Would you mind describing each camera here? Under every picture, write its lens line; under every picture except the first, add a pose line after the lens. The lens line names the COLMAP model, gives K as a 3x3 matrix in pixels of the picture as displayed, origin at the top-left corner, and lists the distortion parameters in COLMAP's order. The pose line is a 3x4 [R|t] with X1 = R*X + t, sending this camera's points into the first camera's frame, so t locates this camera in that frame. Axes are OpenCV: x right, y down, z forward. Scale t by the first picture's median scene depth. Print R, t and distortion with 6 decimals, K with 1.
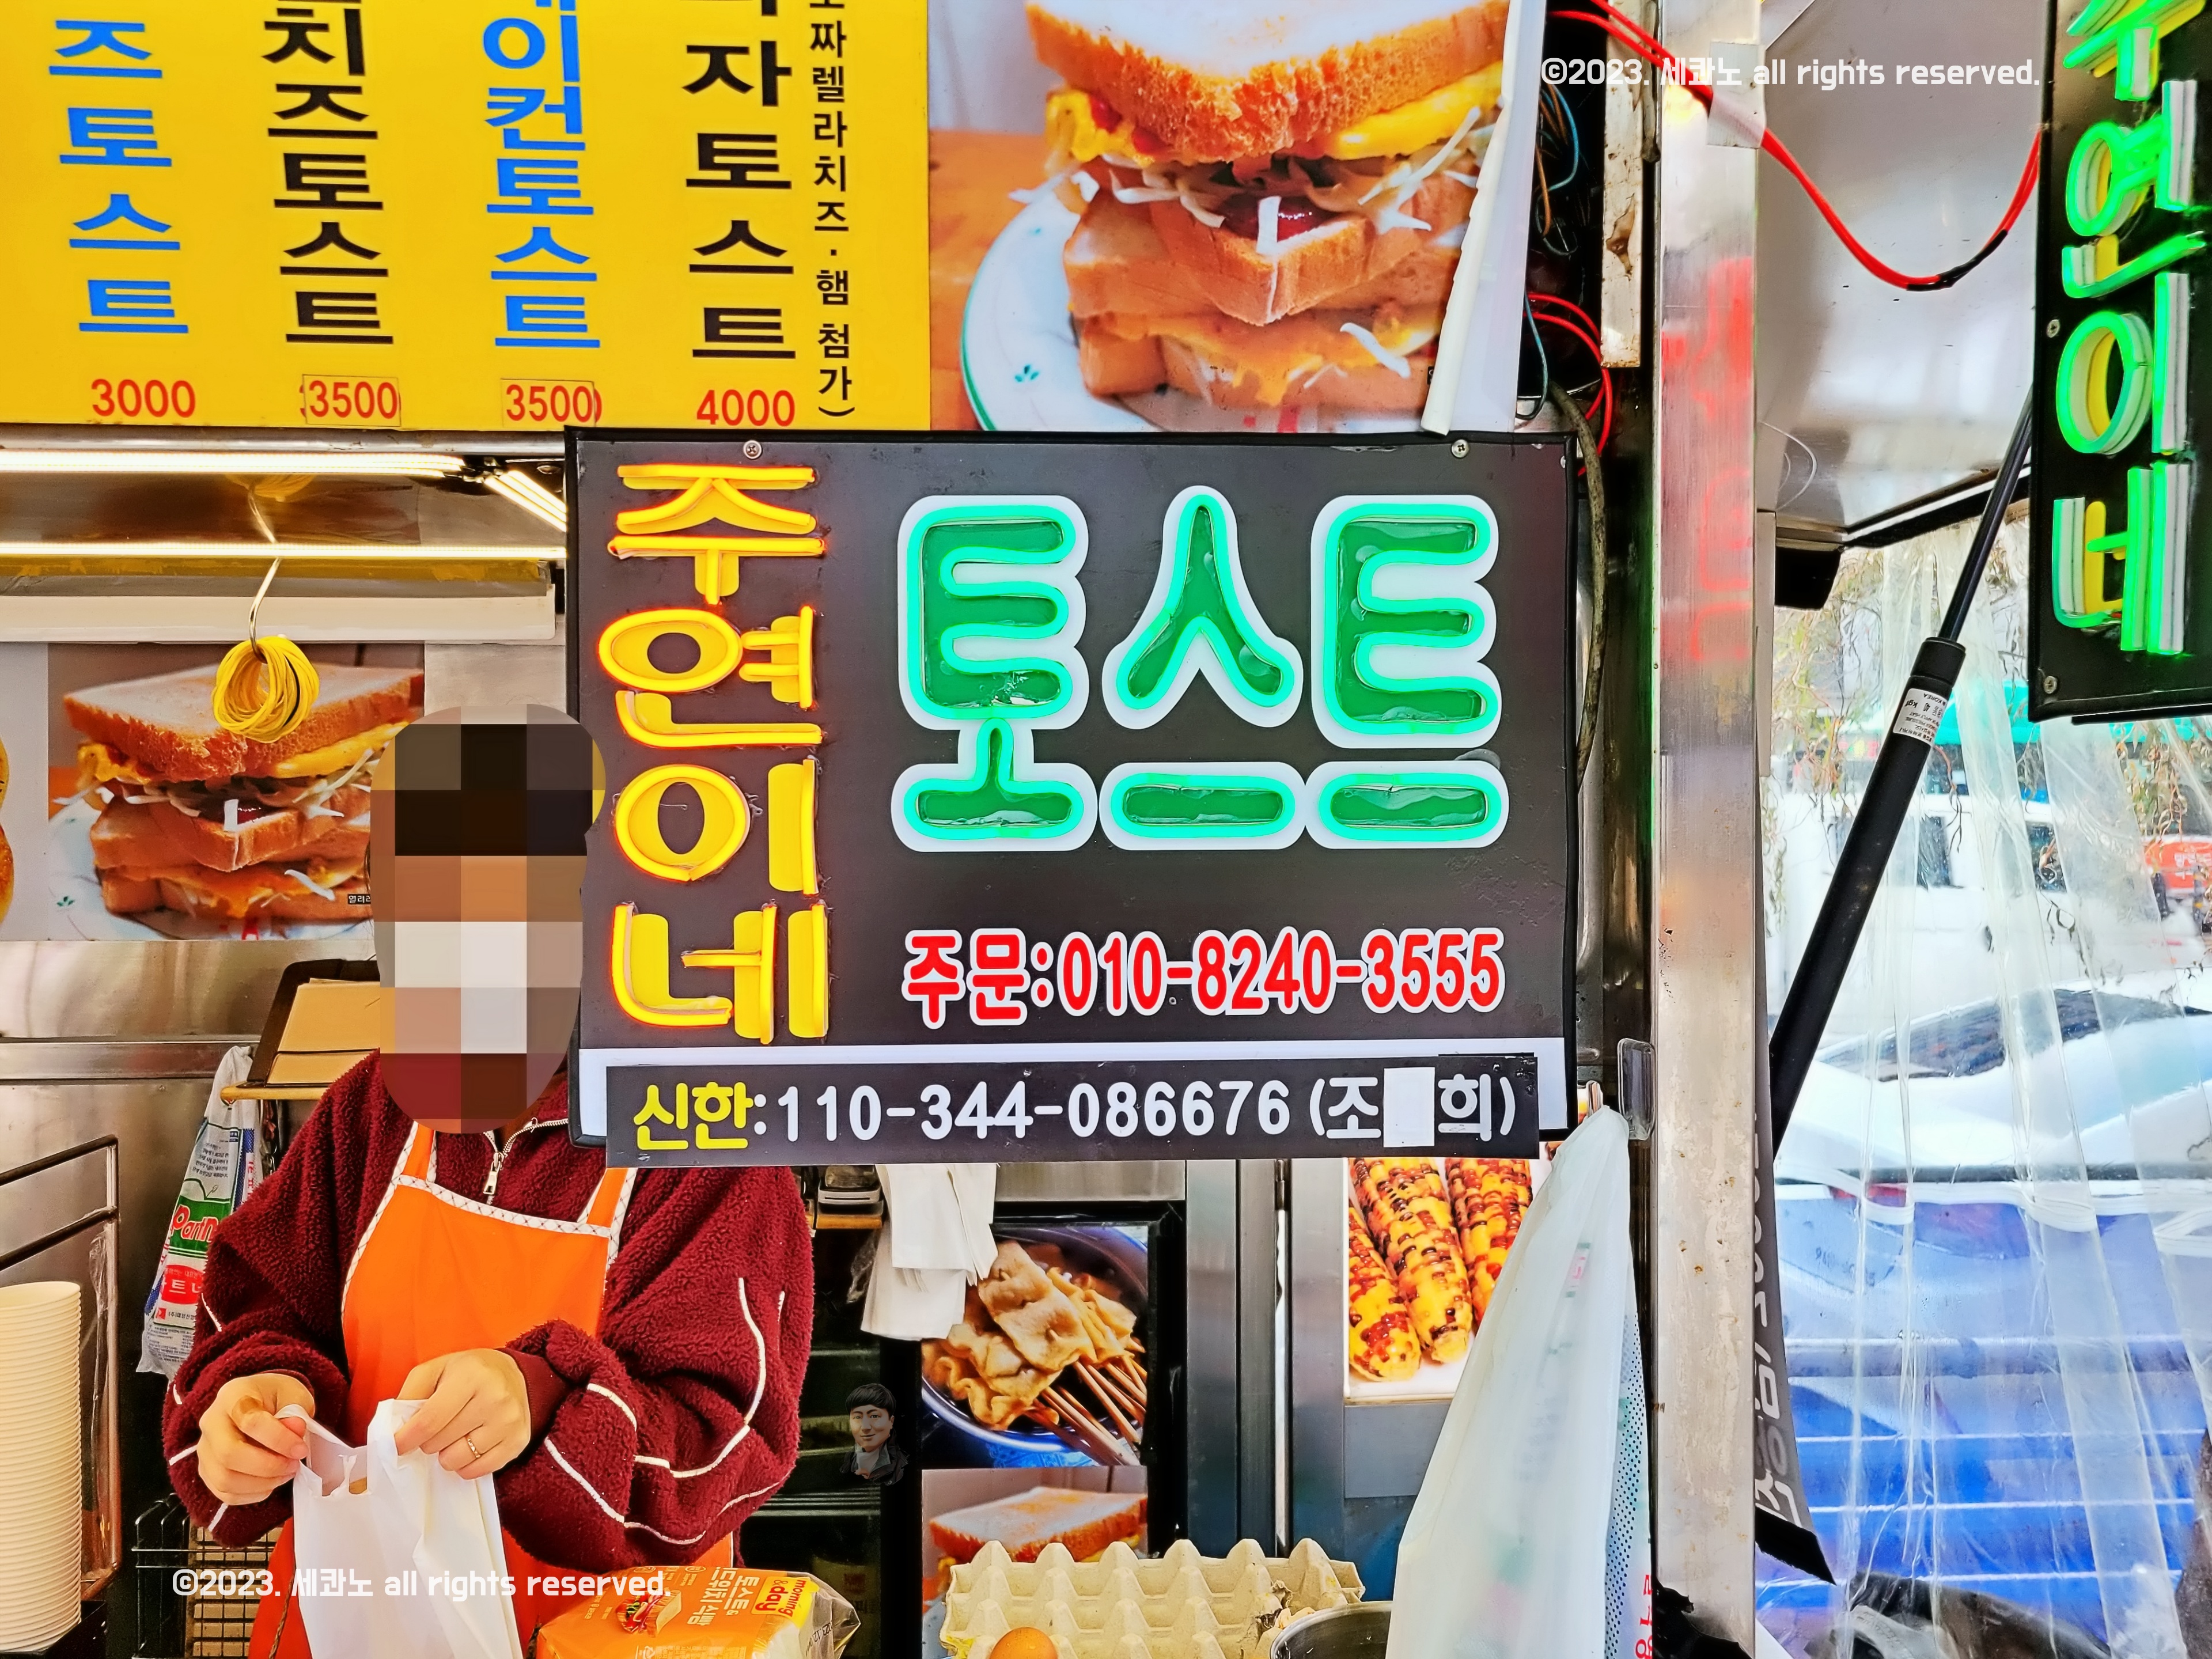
lens RADIAL K [[1677.4, 0, 1099.5], [0, 1677.4, 820.7], [0, 0, 1]] dist [0.002148, 0.014660]
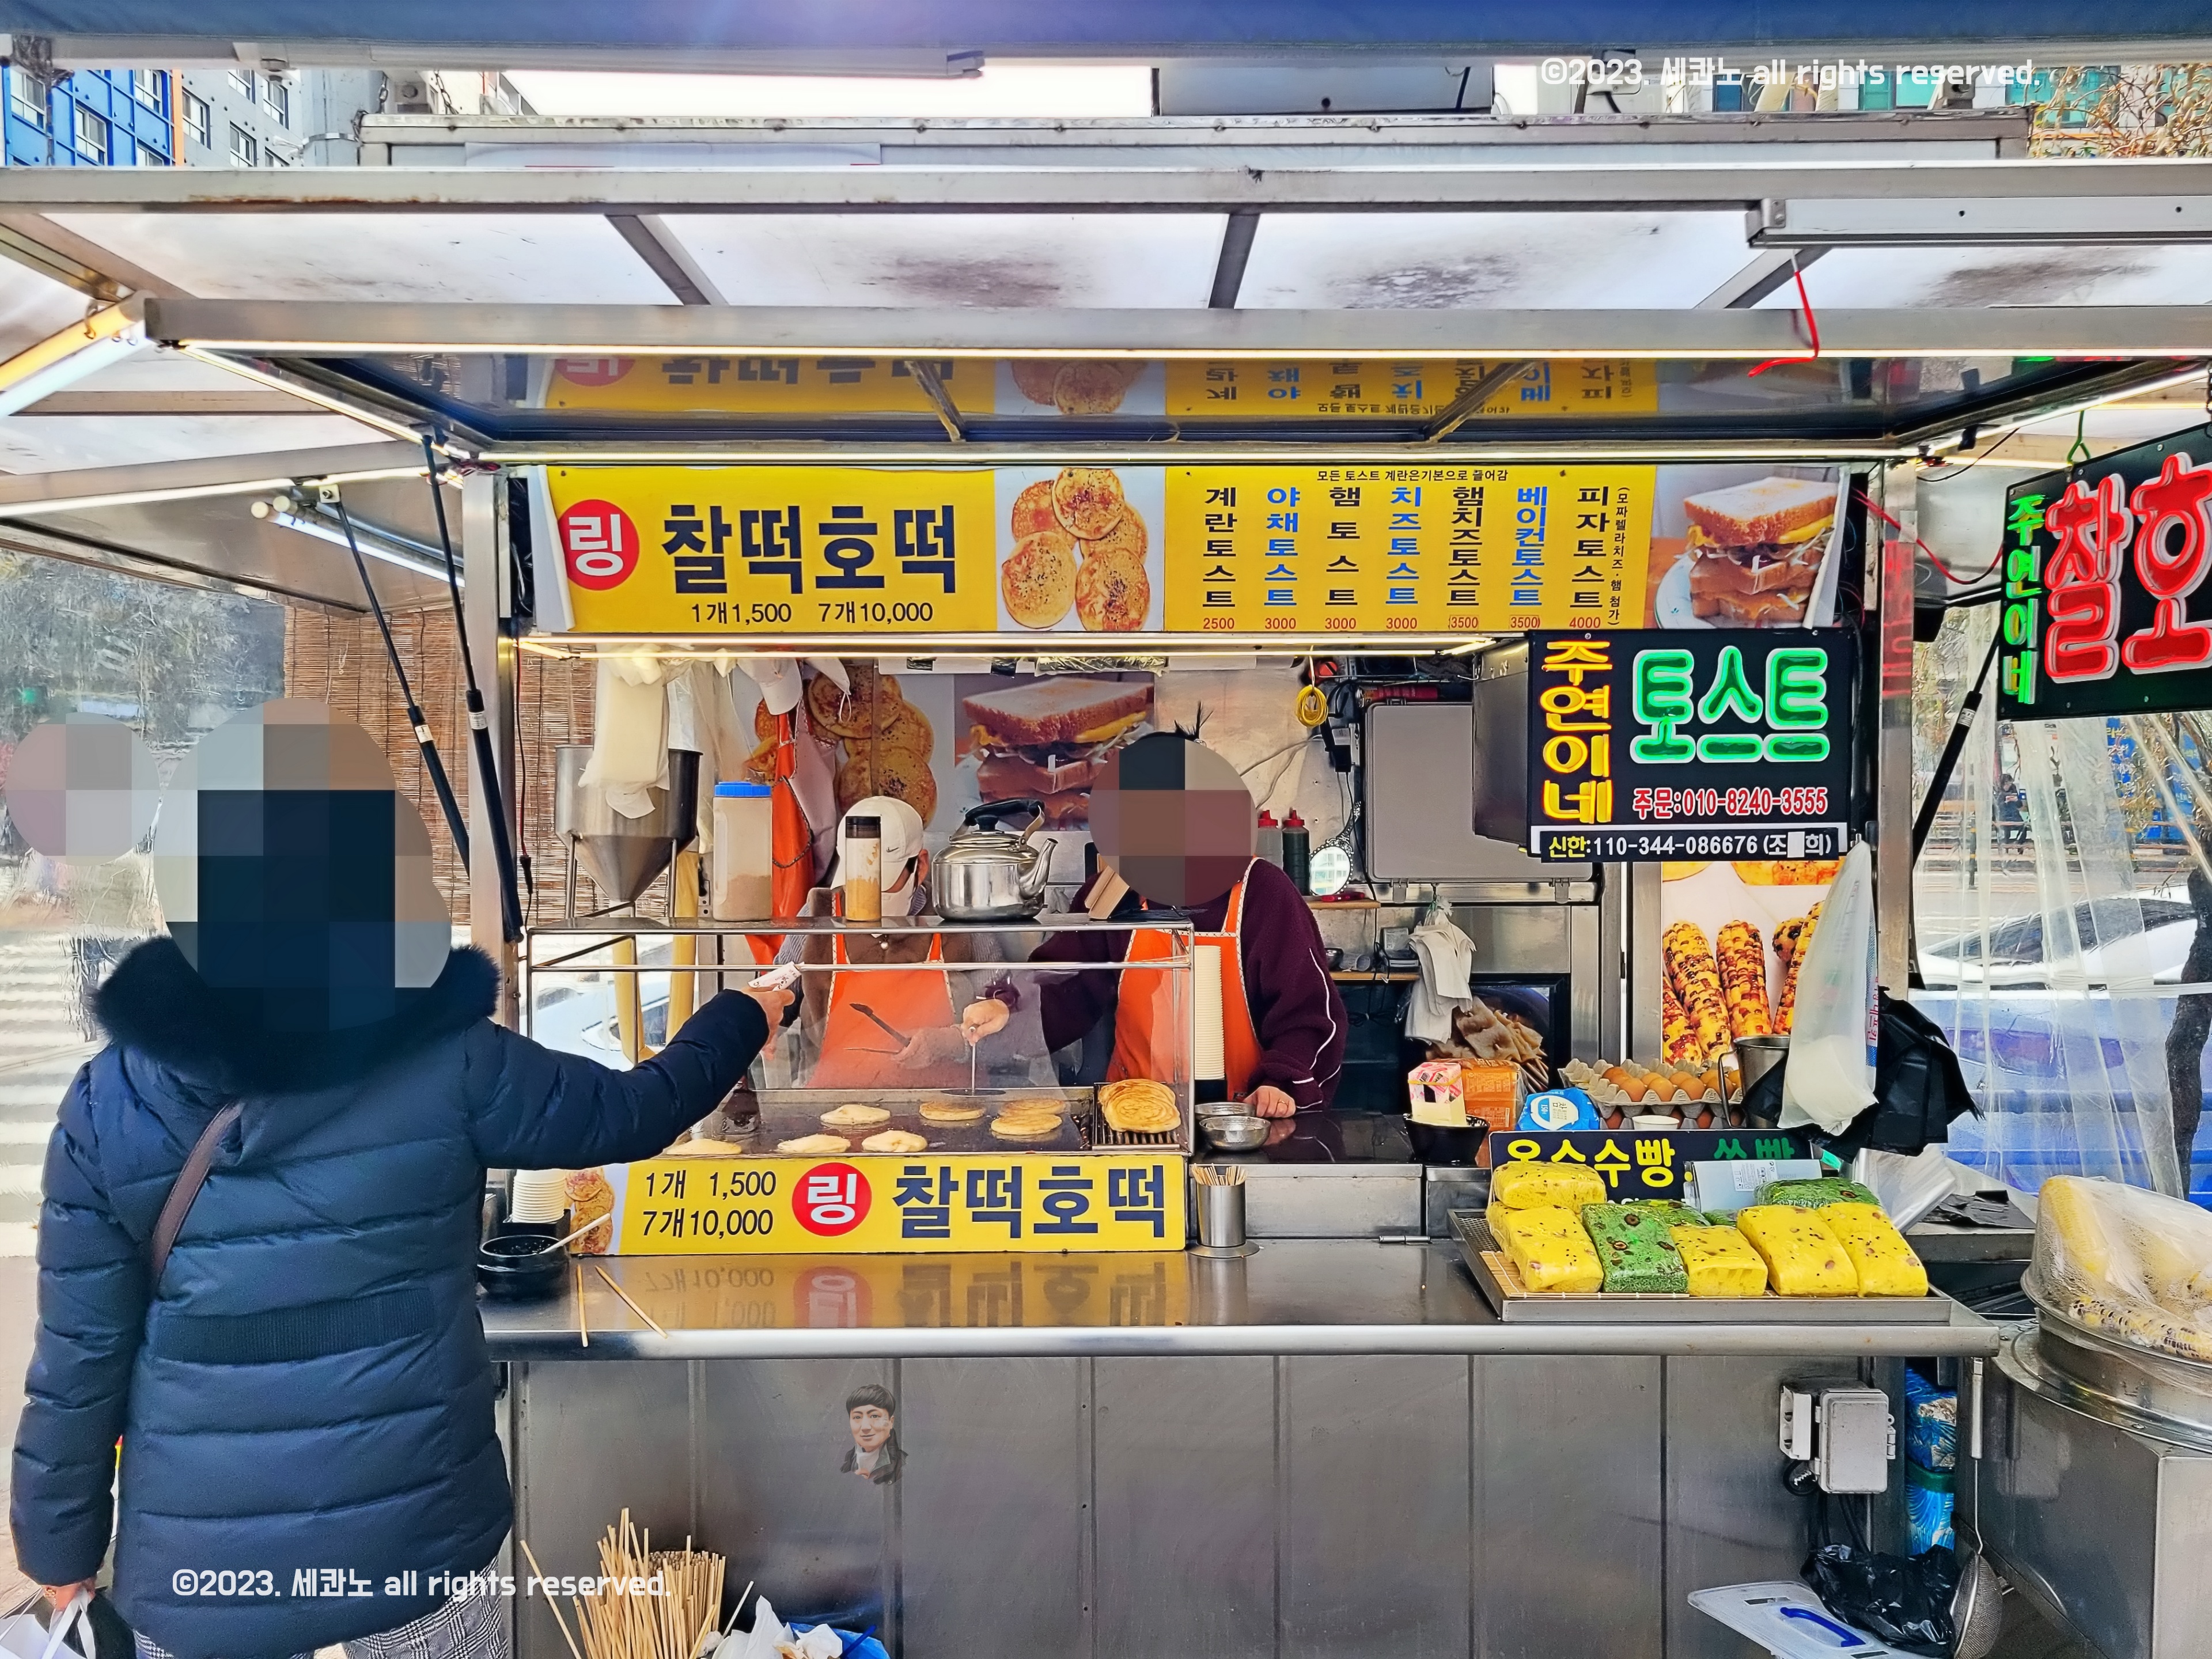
lens RADIAL K [[1677.4, 0, 1112.6], [0, 1677.4, 842.4], [0, 0, 1]] dist [0.002148, 0.014660]
pose [[0.998895, -0.002546, -0.046922, -0.947188], [0.004142, 0.999415, 0.033937, 0.055854], [0.046808, -0.034094, 0.998322, -2.196403]]
